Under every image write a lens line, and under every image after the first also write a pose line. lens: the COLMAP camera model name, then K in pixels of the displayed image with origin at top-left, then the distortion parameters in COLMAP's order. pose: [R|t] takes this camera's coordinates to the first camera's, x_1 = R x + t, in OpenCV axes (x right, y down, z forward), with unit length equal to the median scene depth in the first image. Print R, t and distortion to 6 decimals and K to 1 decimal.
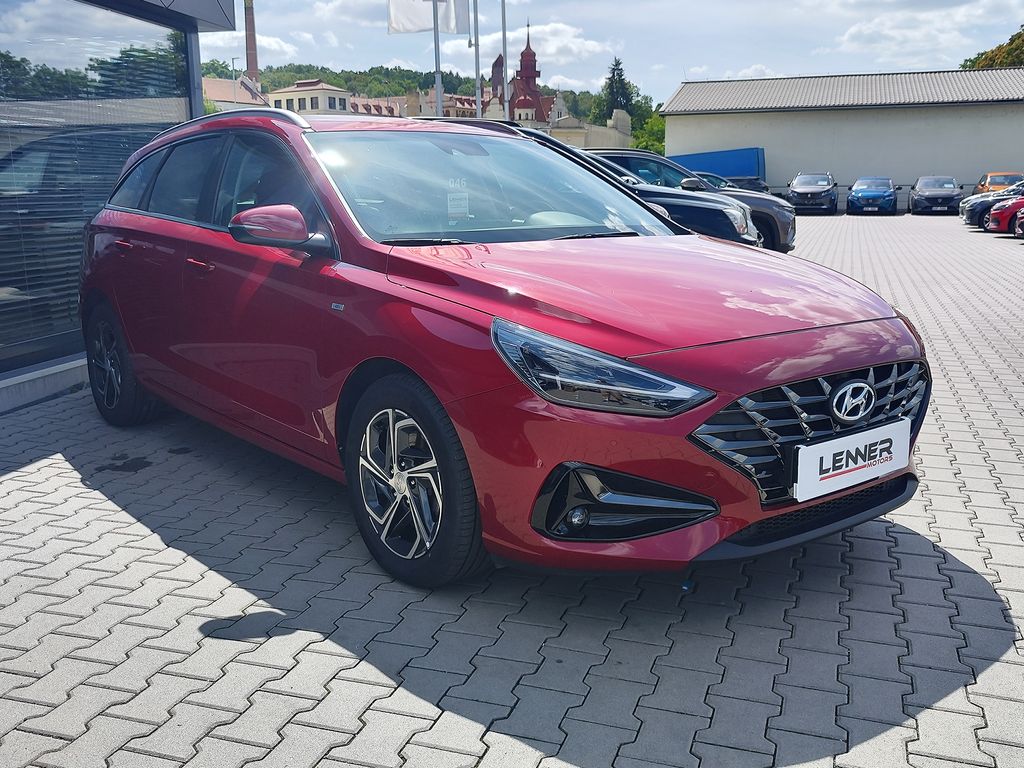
lens RADIAL K [[1017.3, 0, 506.6], [0, 1017.3, 385.6], [0, 0, 1]] dist [0.027797, -0.026455]
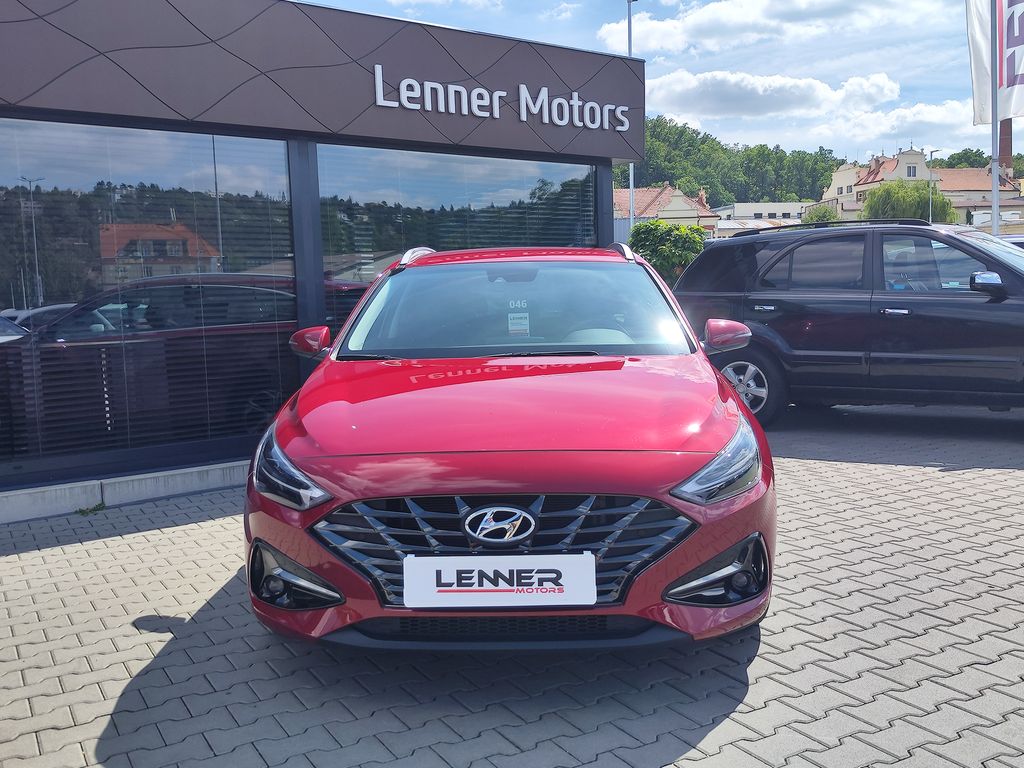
lens RADIAL K [[1017.3, 0, 506.6], [0, 1017.3, 385.6], [0, 0, 1]] dist [0.027797, -0.026455]
pose [[0.731008, 0.041502, -0.681105, 1.054981], [-0.100483, 0.993814, -0.047289, -0.077596], [0.674930, 0.103009, 0.730657, 0.239191]]
